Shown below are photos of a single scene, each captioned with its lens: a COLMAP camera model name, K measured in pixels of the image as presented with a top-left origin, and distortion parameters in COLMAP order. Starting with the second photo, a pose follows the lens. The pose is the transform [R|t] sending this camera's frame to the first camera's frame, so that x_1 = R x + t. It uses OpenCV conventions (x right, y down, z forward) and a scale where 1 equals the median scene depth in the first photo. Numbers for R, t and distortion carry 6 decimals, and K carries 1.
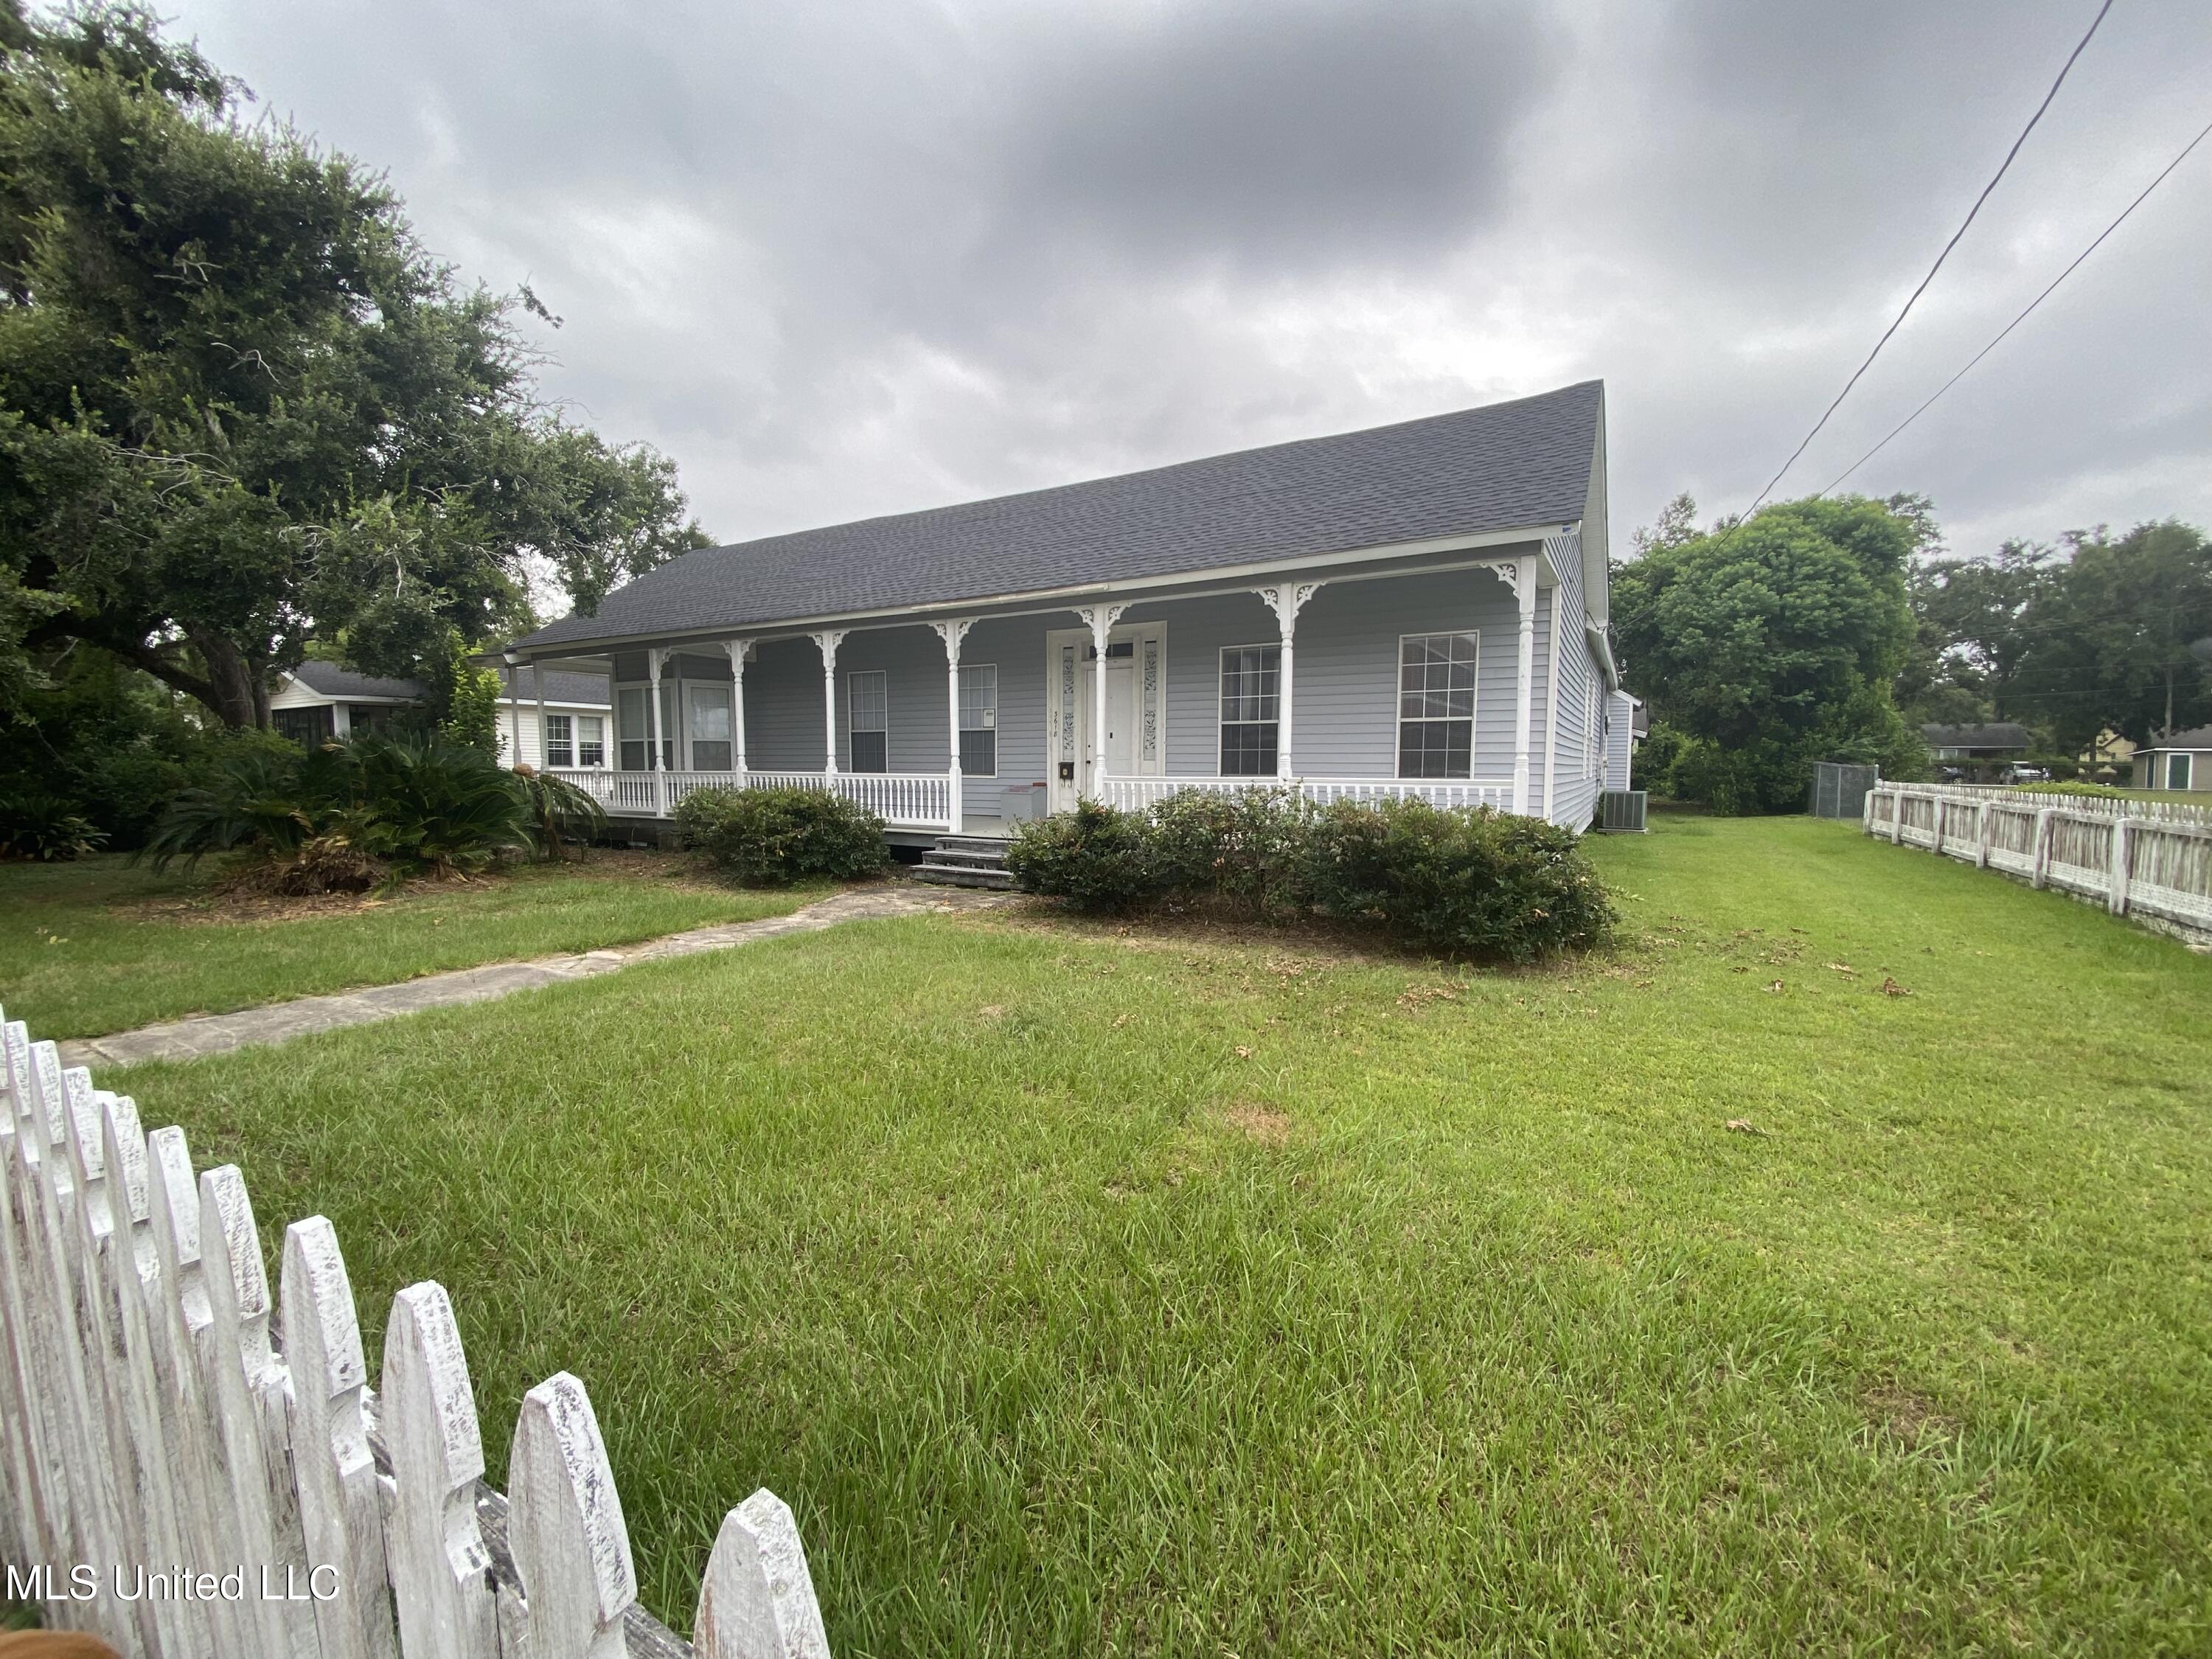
lens RADIAL K [[882.8, 0, 1109.2], [0, 882.8, 848.8], [0, 0, 1]] dist [0.017371, 0.000009]
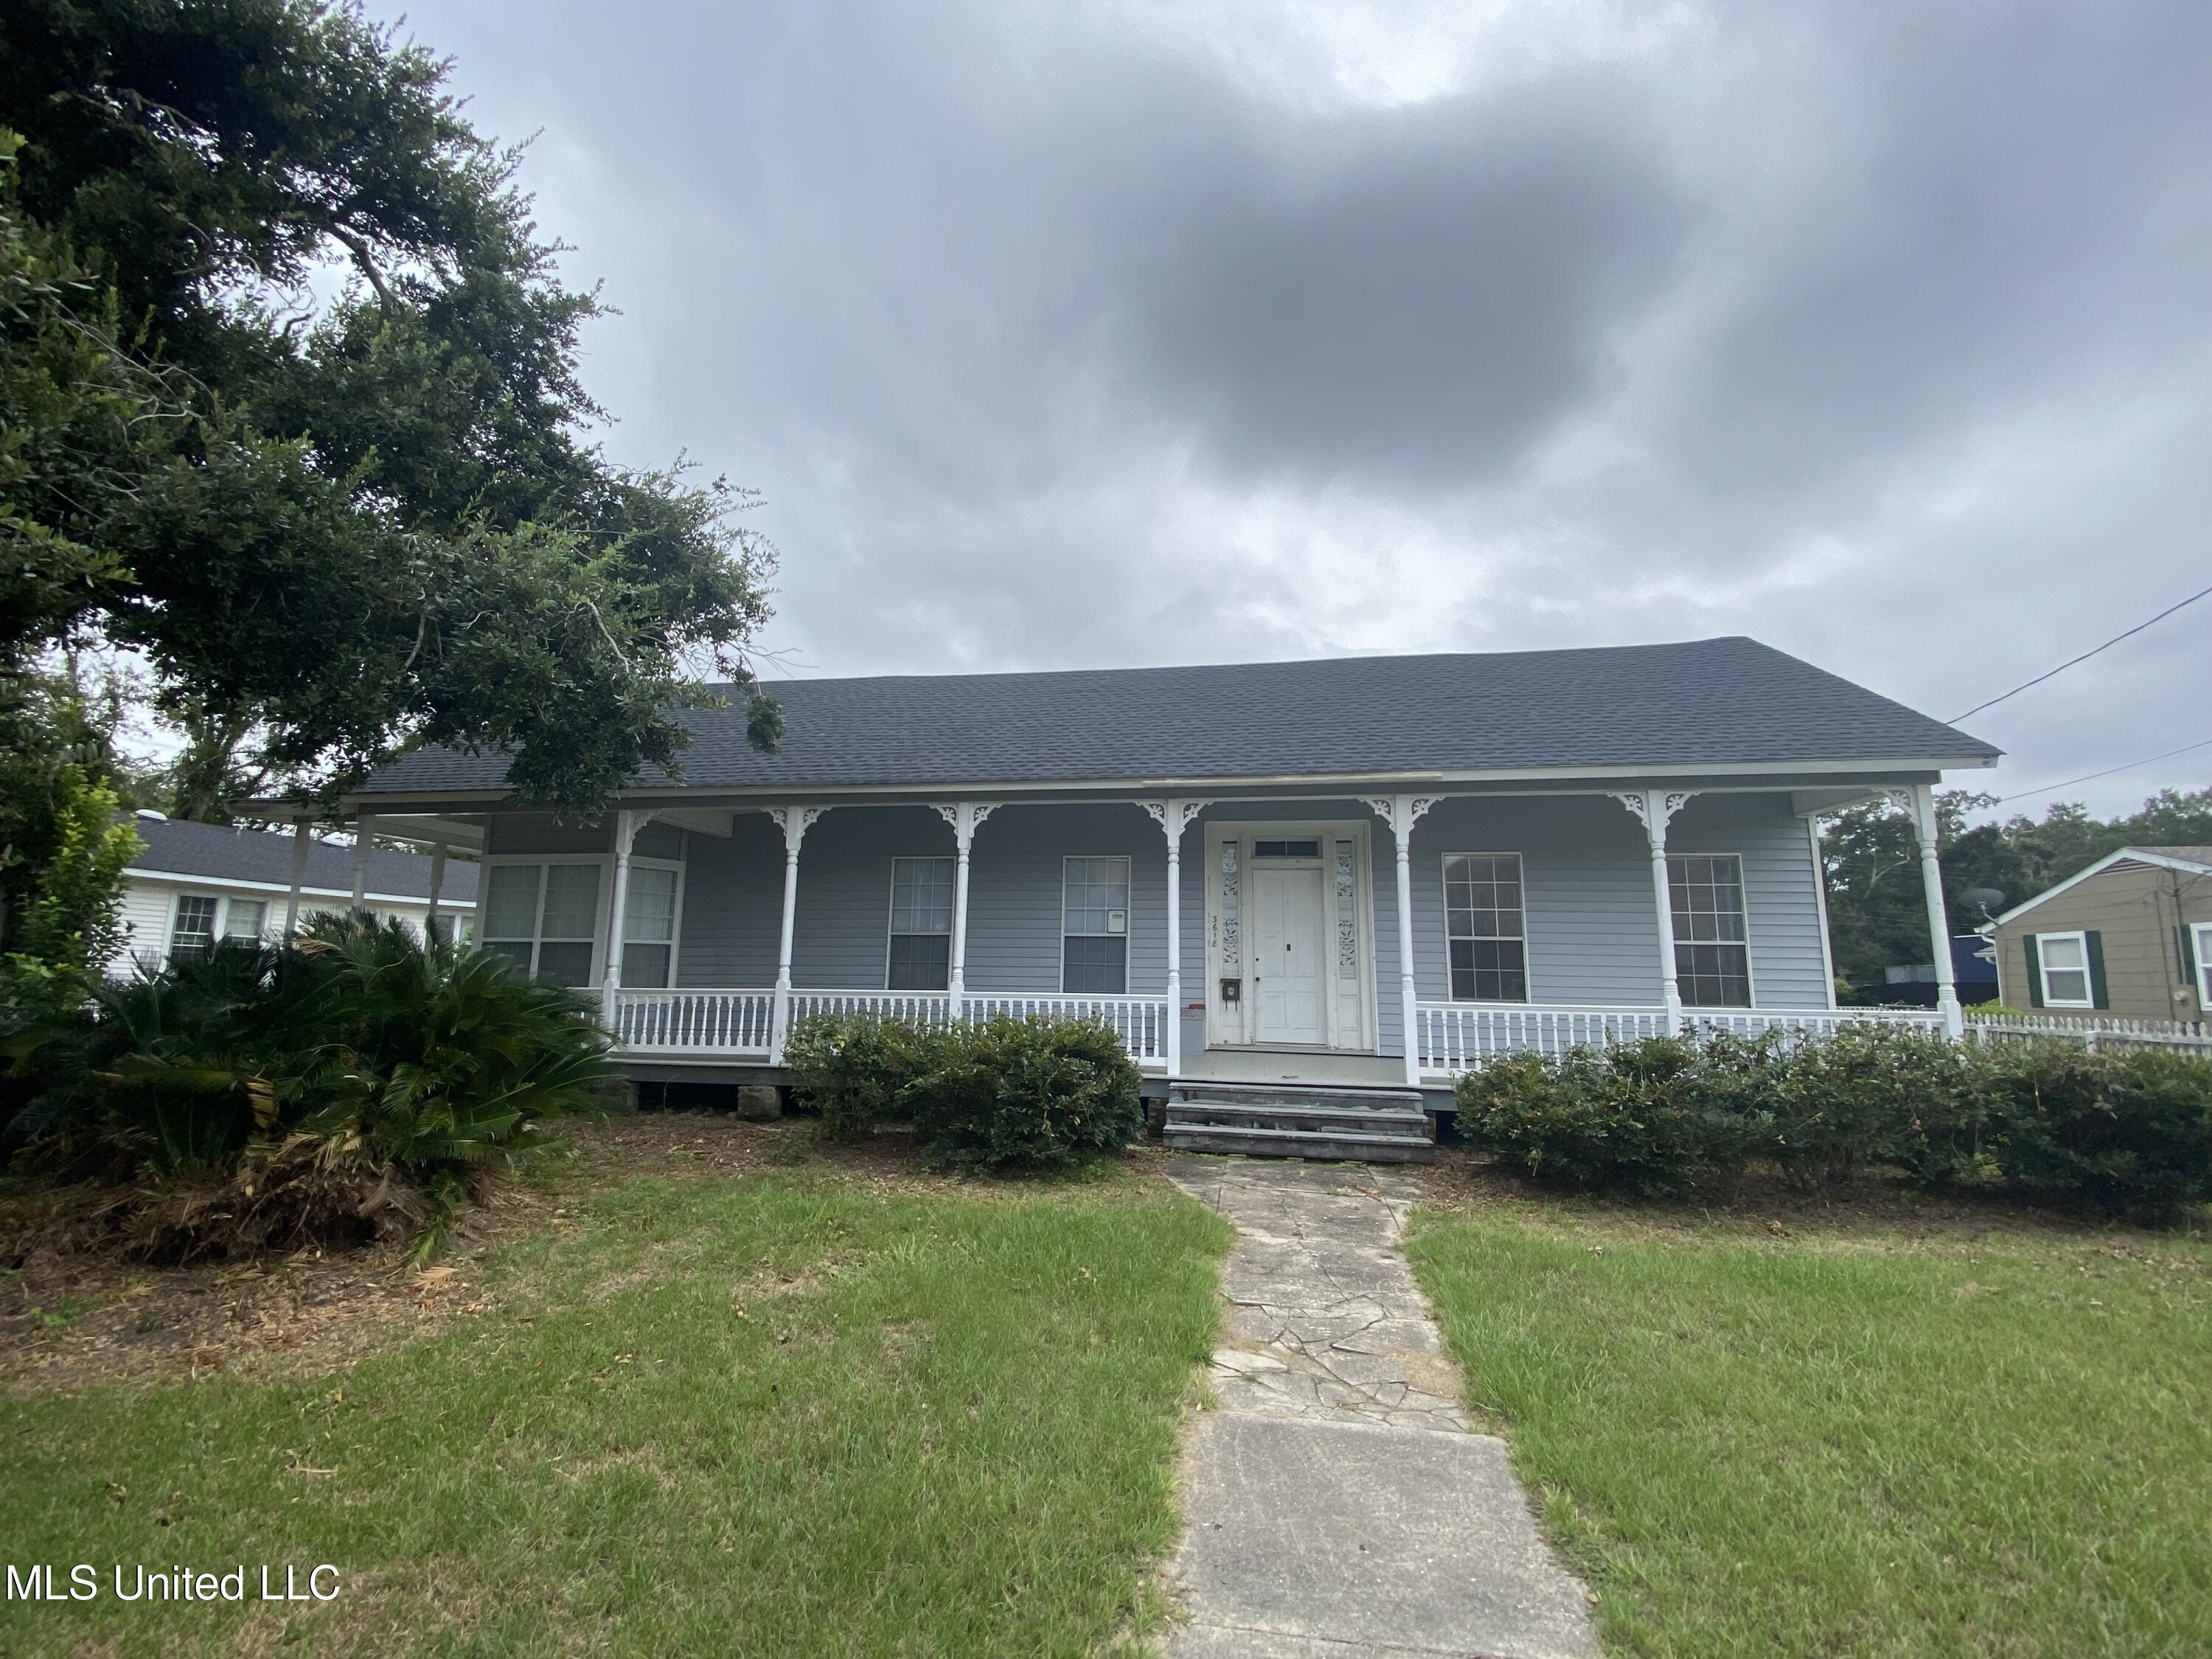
lens RADIAL K [[890.8, 0, 1106.5], [0, 890.8, 810.1], [0, 0, 1]] dist [0.004697, -0.000436]
pose [[0.933366, 0.079277, 0.350061, -0.454423], [0.021003, 0.961568, -0.273763, -0.026464], [-0.358310, 0.262874, 0.895830, 0.262864]]
